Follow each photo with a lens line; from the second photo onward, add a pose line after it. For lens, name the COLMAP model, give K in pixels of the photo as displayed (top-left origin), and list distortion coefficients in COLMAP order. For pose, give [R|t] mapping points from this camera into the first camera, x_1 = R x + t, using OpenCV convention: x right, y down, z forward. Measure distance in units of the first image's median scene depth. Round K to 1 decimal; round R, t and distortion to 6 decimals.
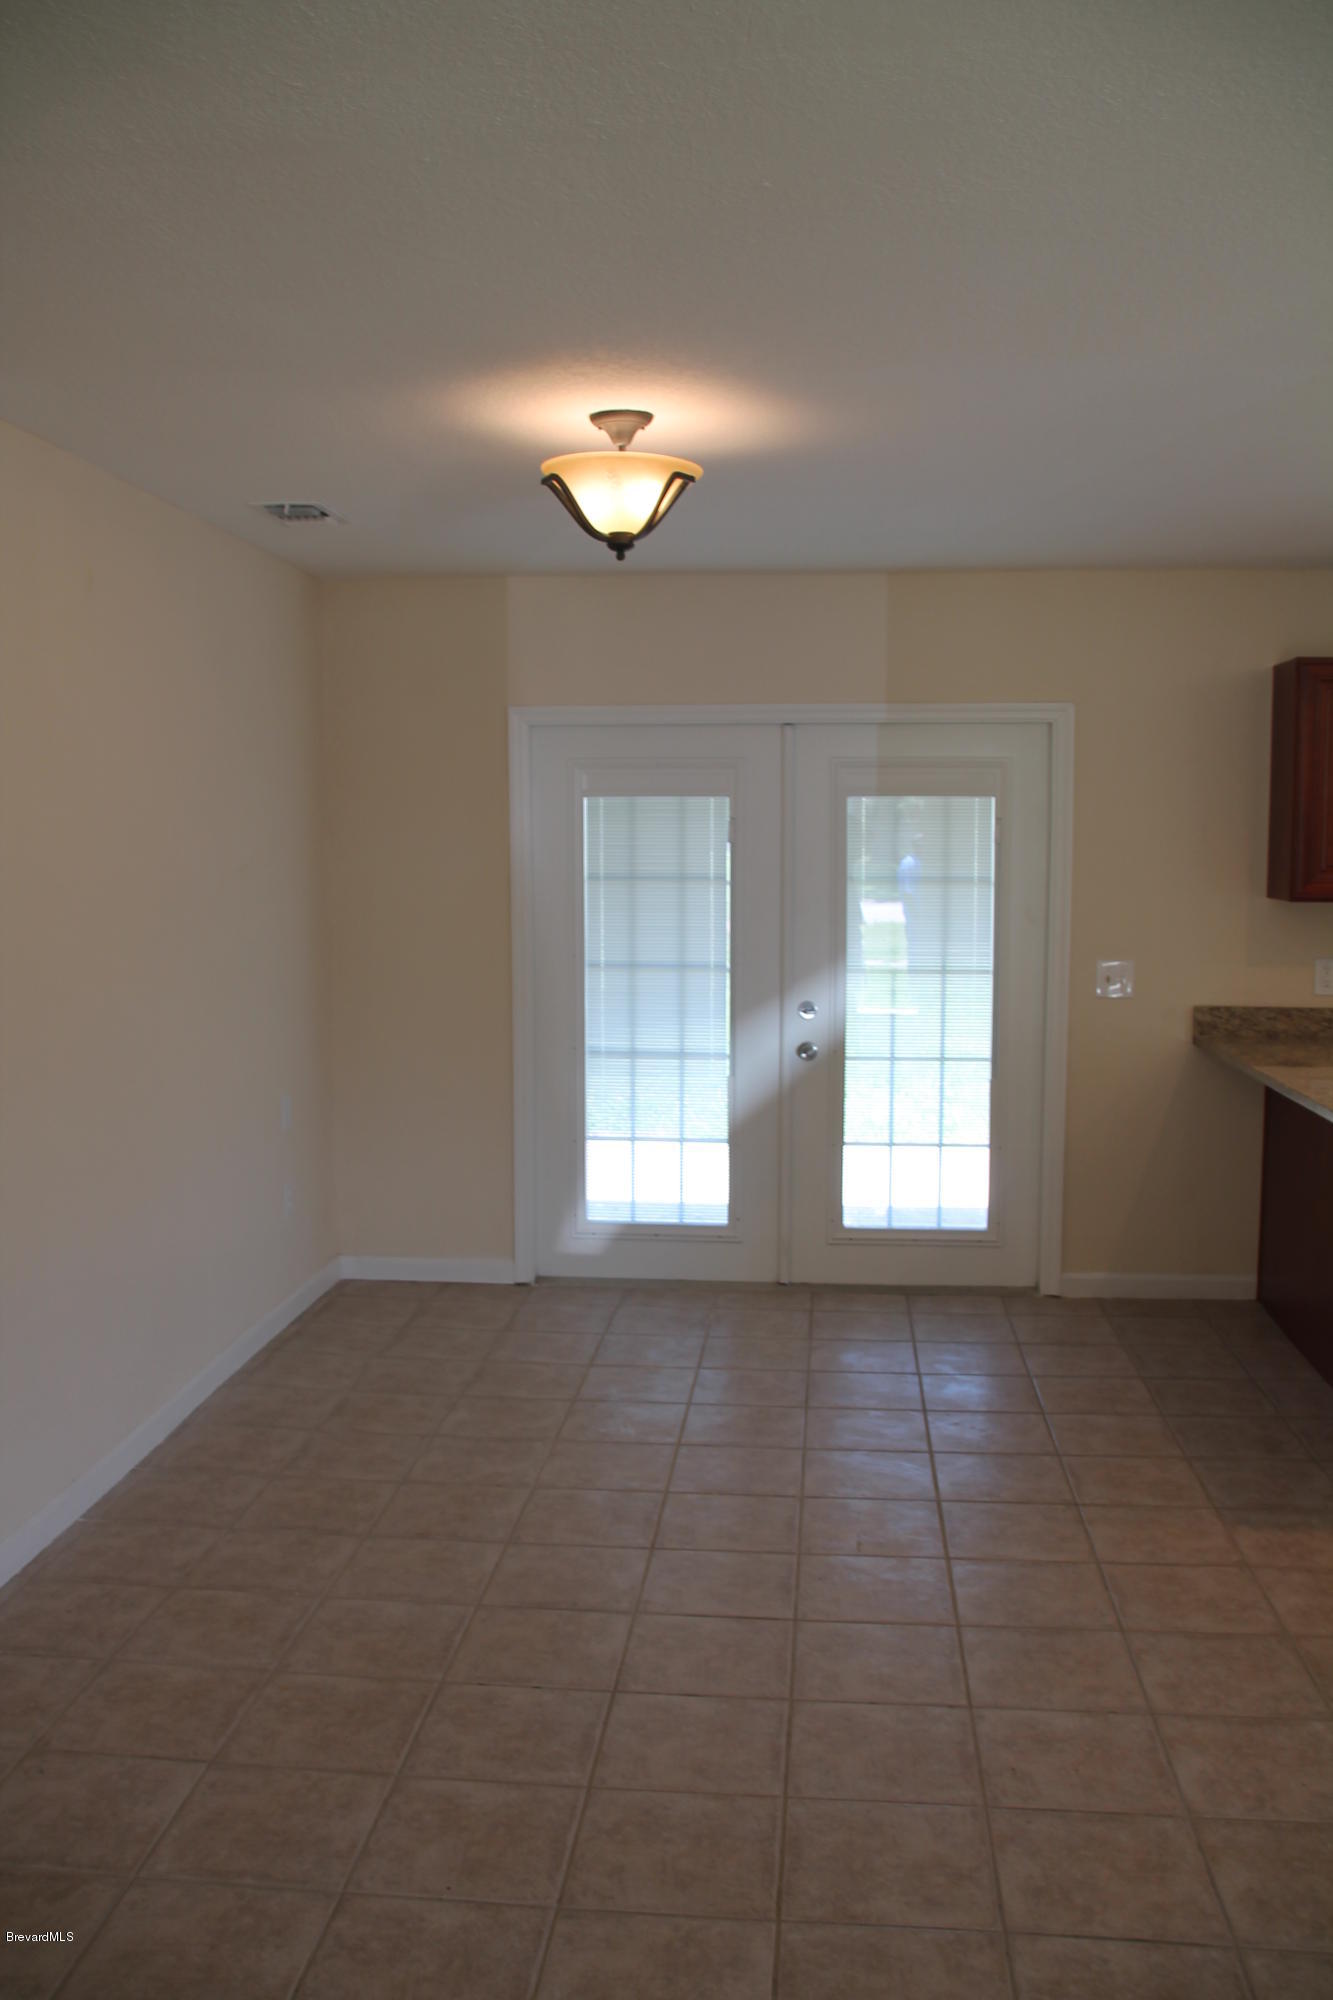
lens RADIAL K [[1716.5, 0, 665.8], [0, 1716.5, 1002.3], [0, 0, 1]] dist [-0.116513, 0.084051]
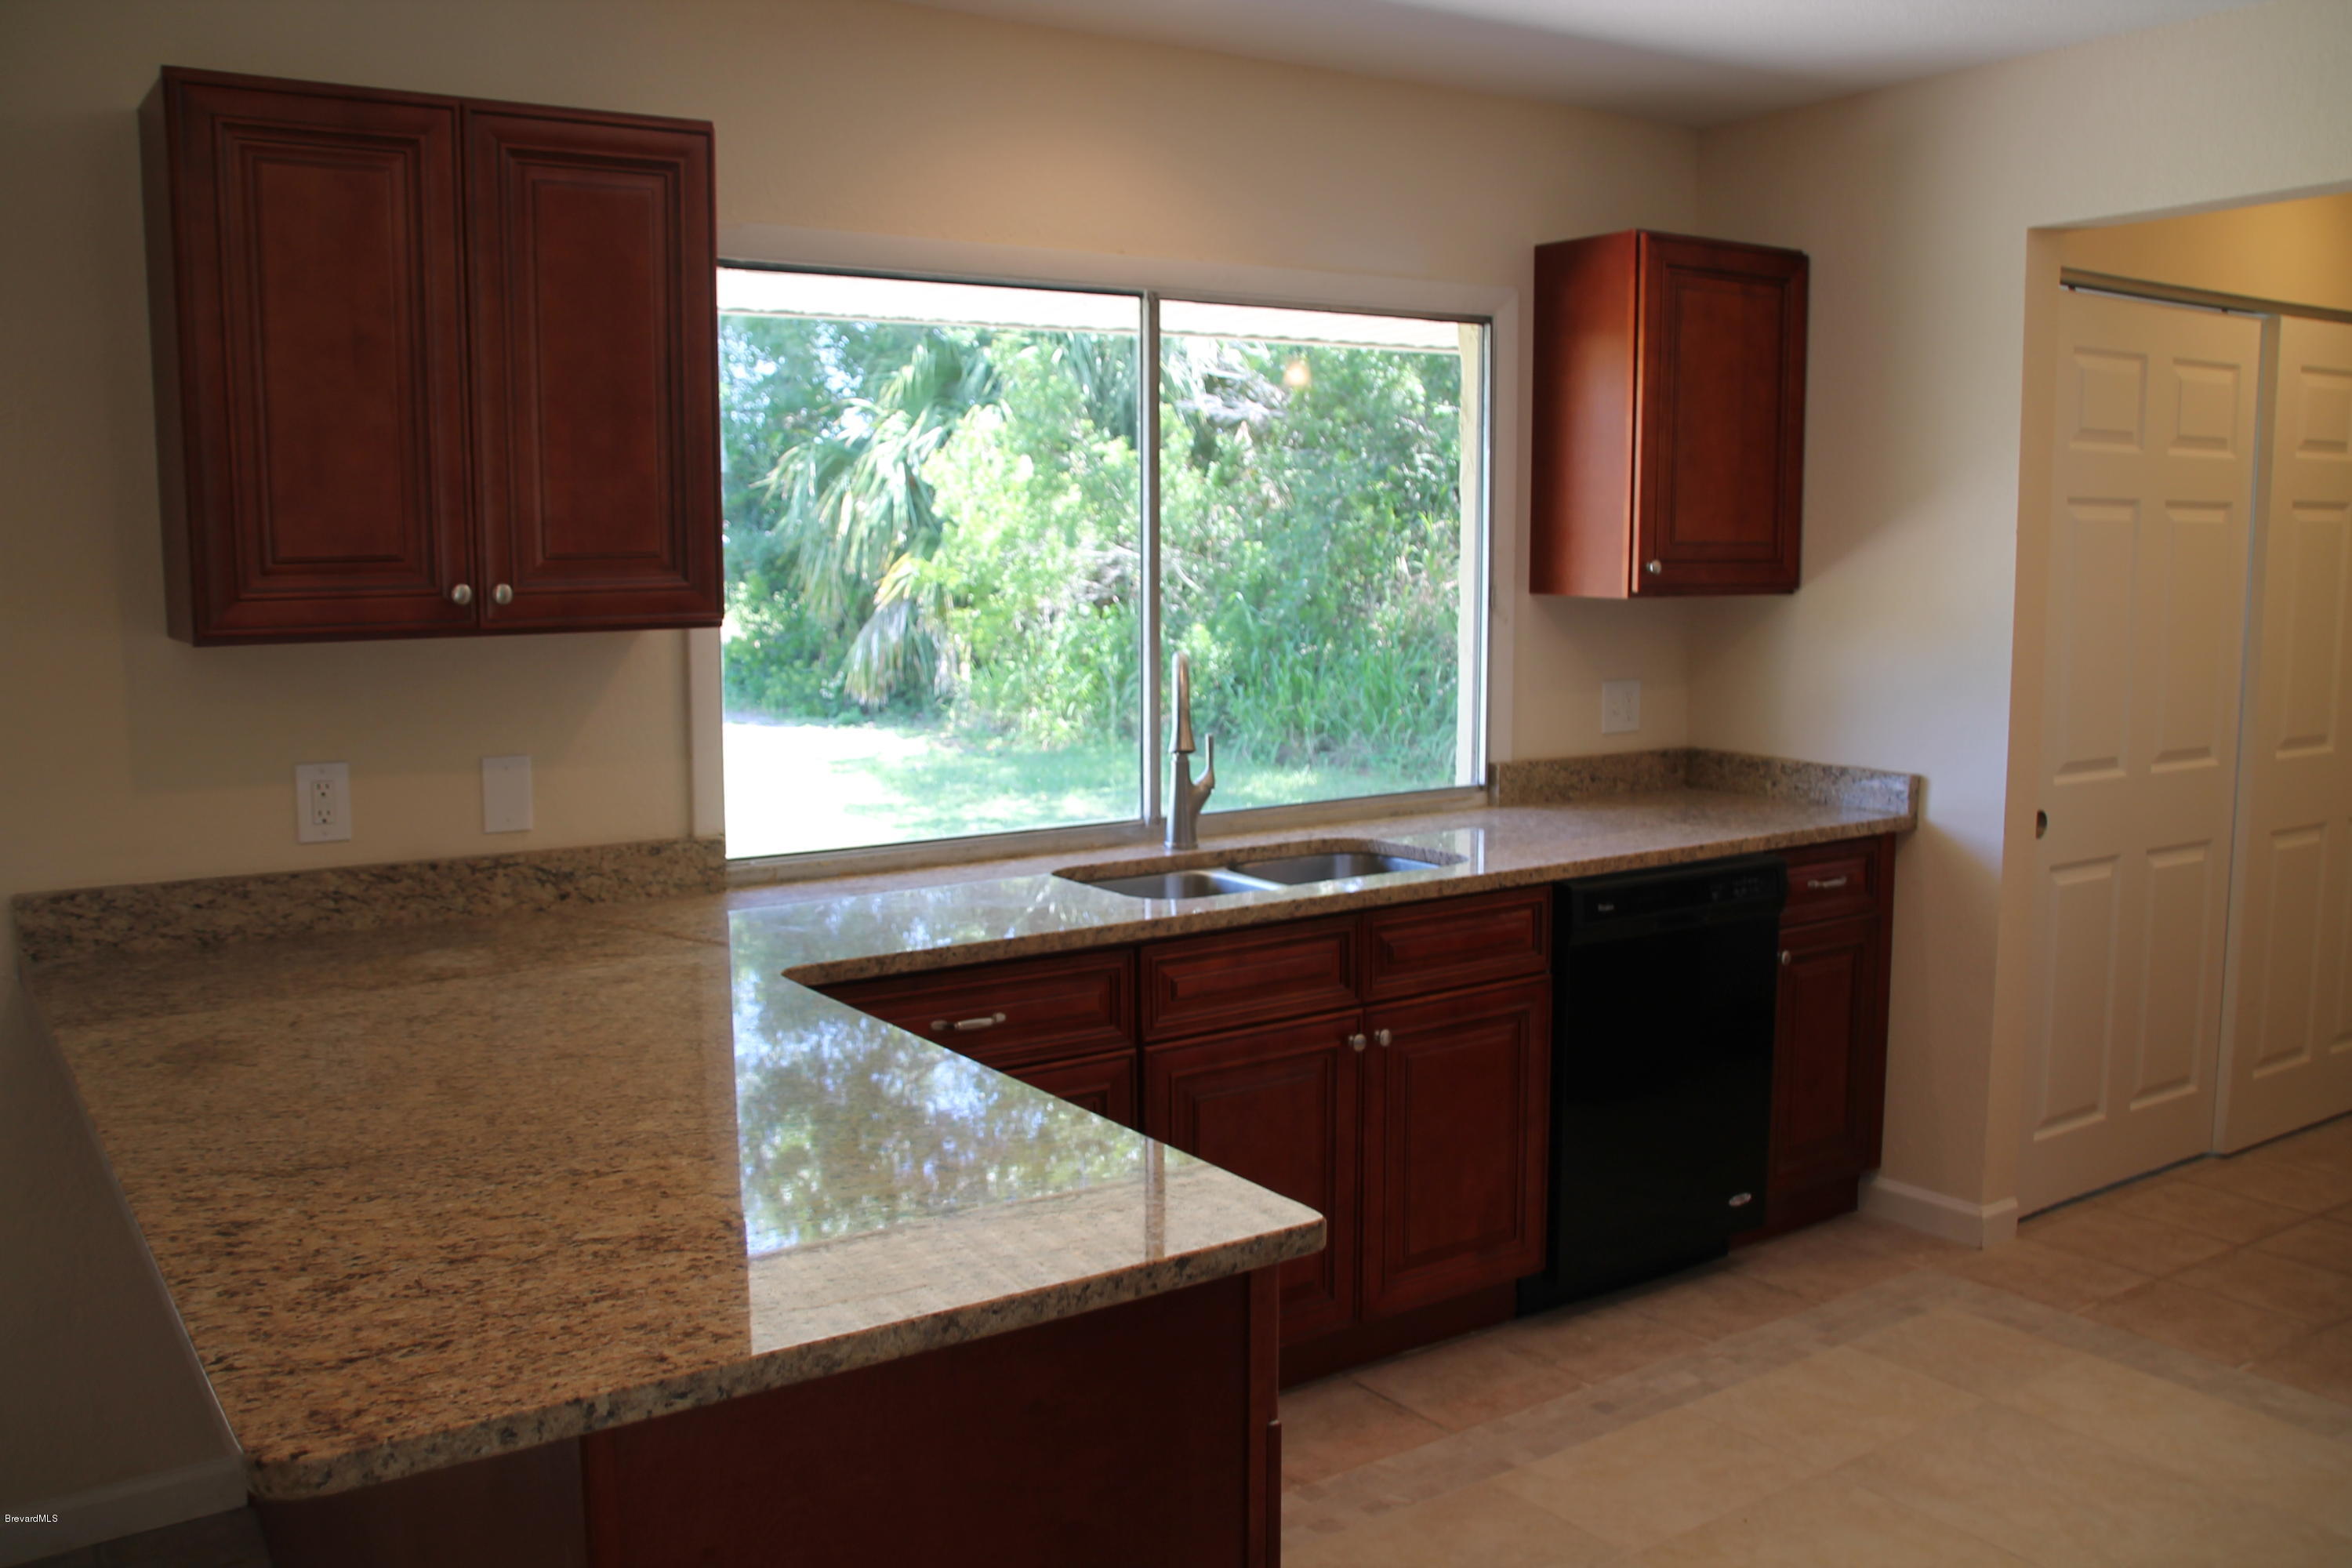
lens RADIAL K [[2018.6, 0, 1167.0], [0, 2018.6, 773.5], [0, 0, 1]] dist [-0.116513, 0.084051]
pose [[0.779149, -0.083208, 0.621292, 0.234859], [0.063602, 0.996529, 0.053702, -0.037128], [-0.623604, -0.002326, 0.781737, 0.432206]]
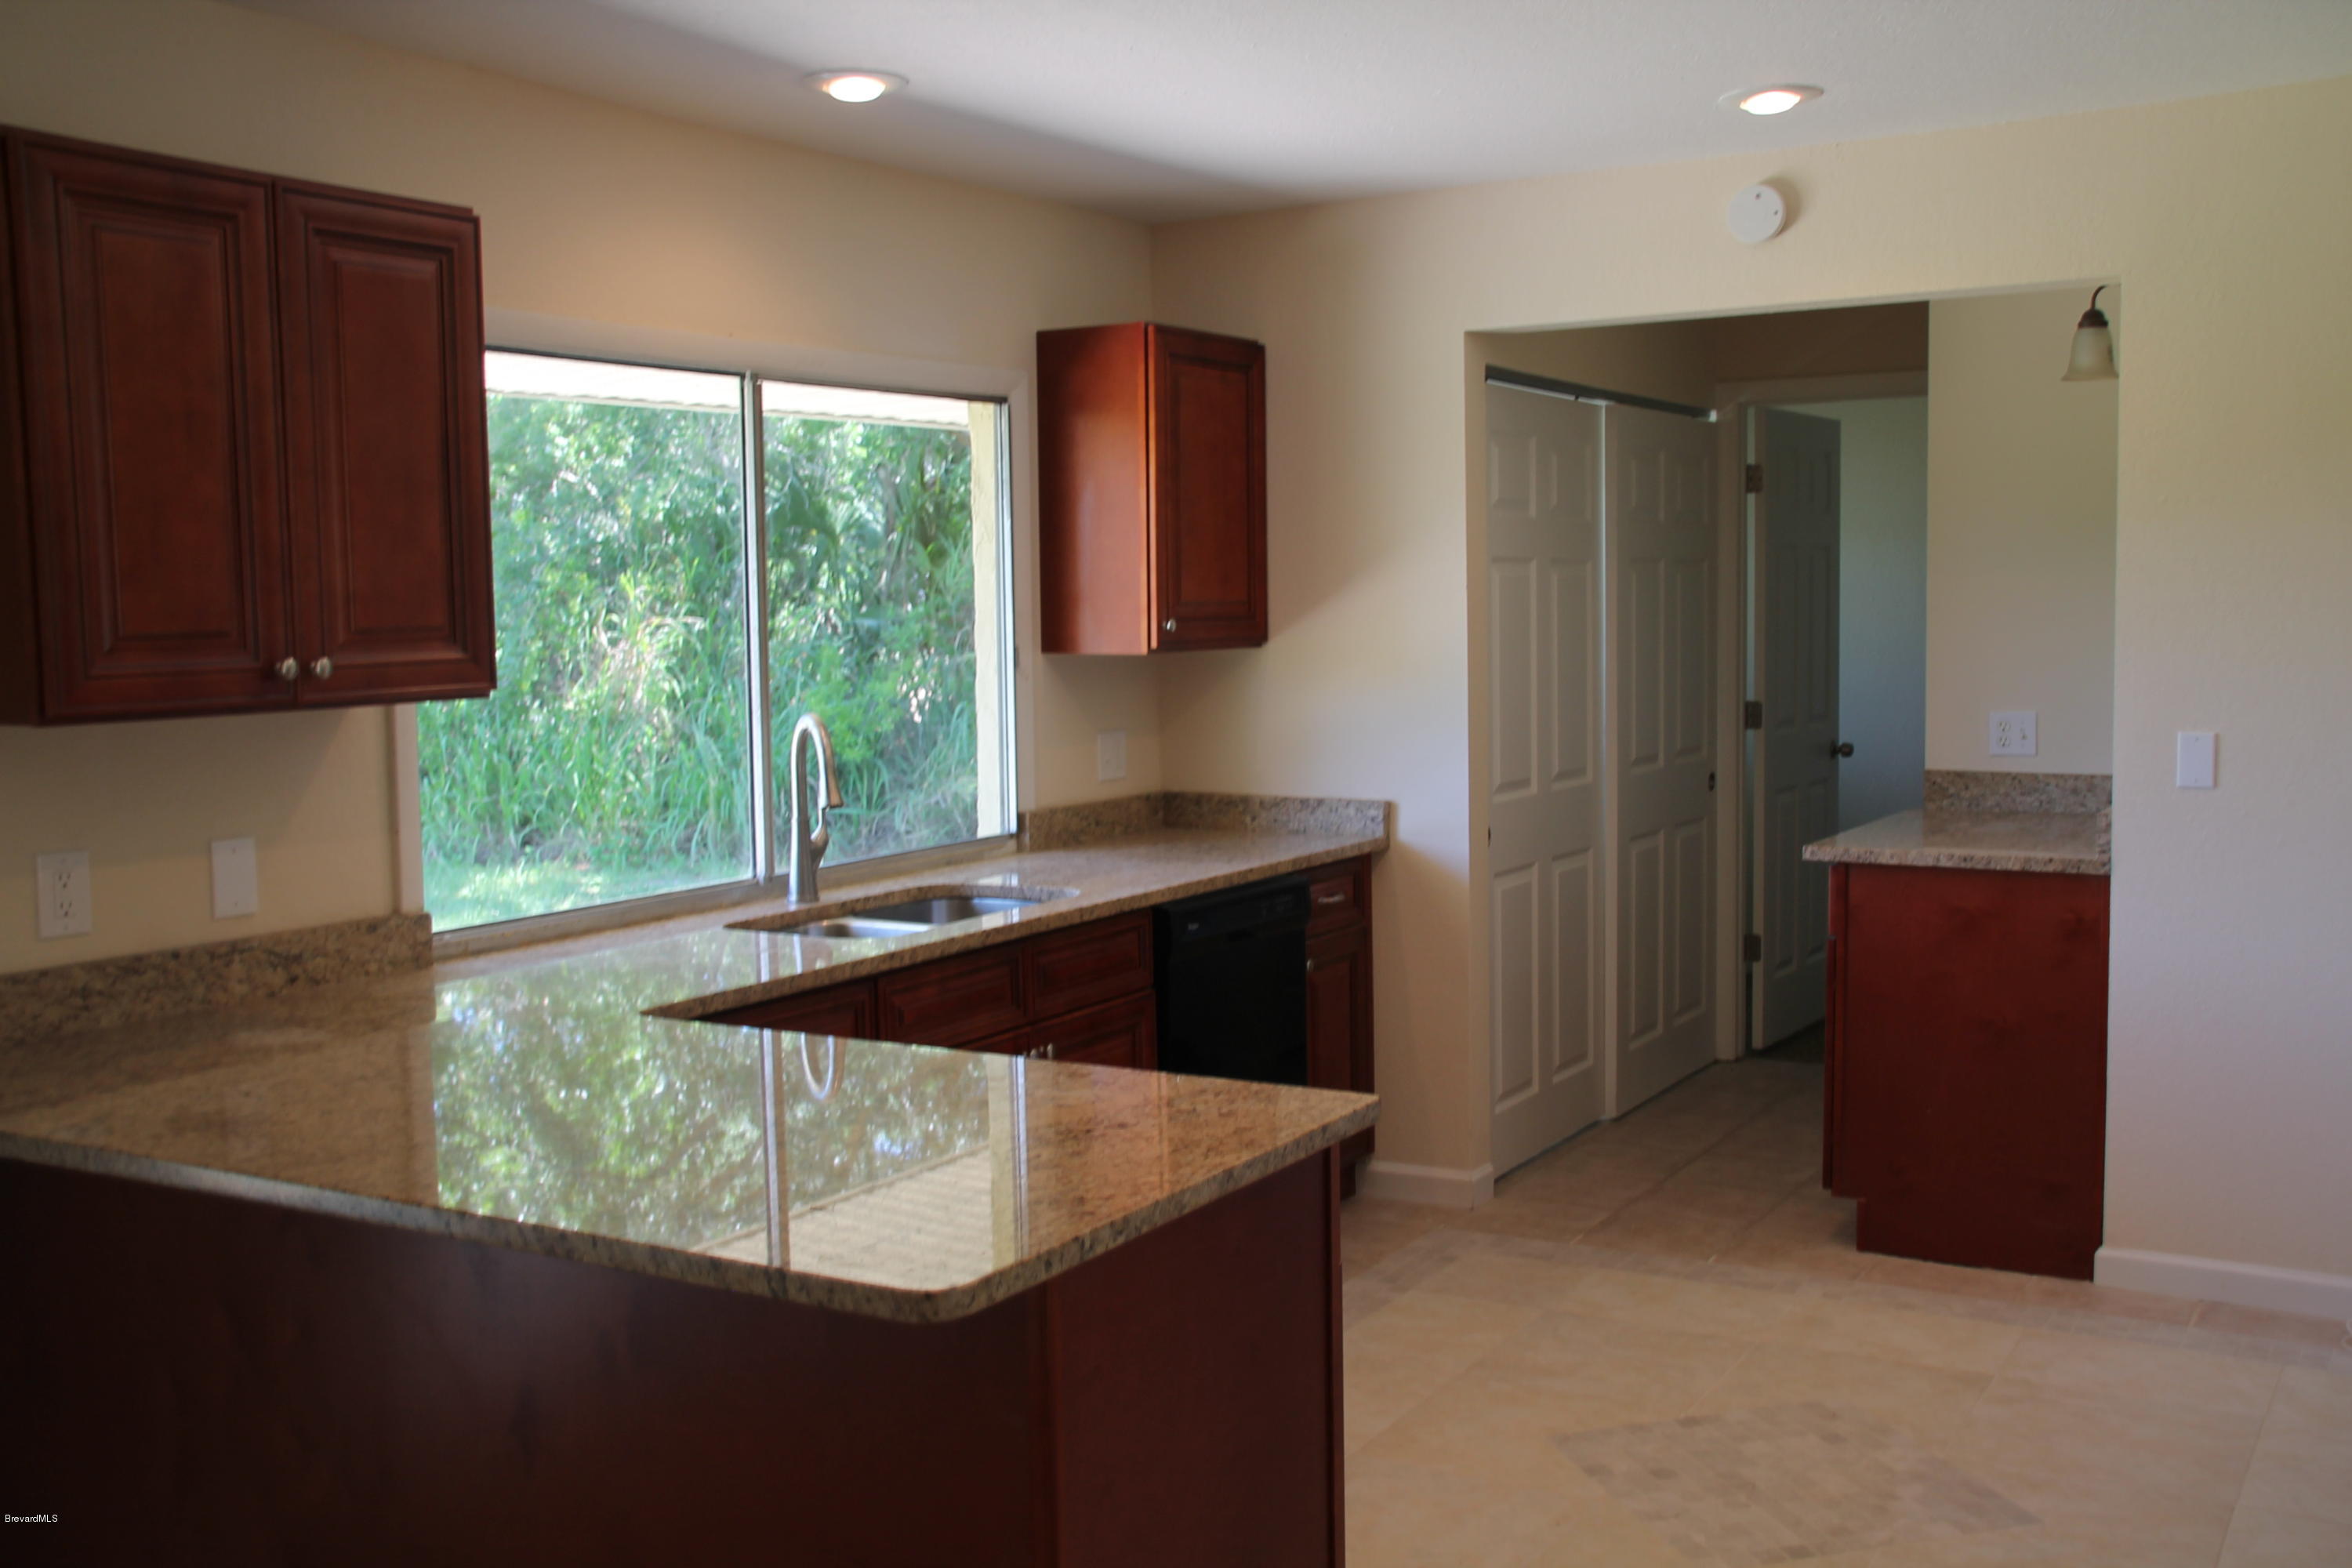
lens RADIAL K [[2344.0, 0, 1178.1], [0, 2344.0, 768.7], [0, 0, 1]] dist [-0.041489, 0.000000]
pose [[0.433400, -0.082346, 0.897431, -0.019034], [0.097727, 0.994239, 0.044033, -0.045349], [-0.895887, 0.068619, 0.438951, 0.476837]]
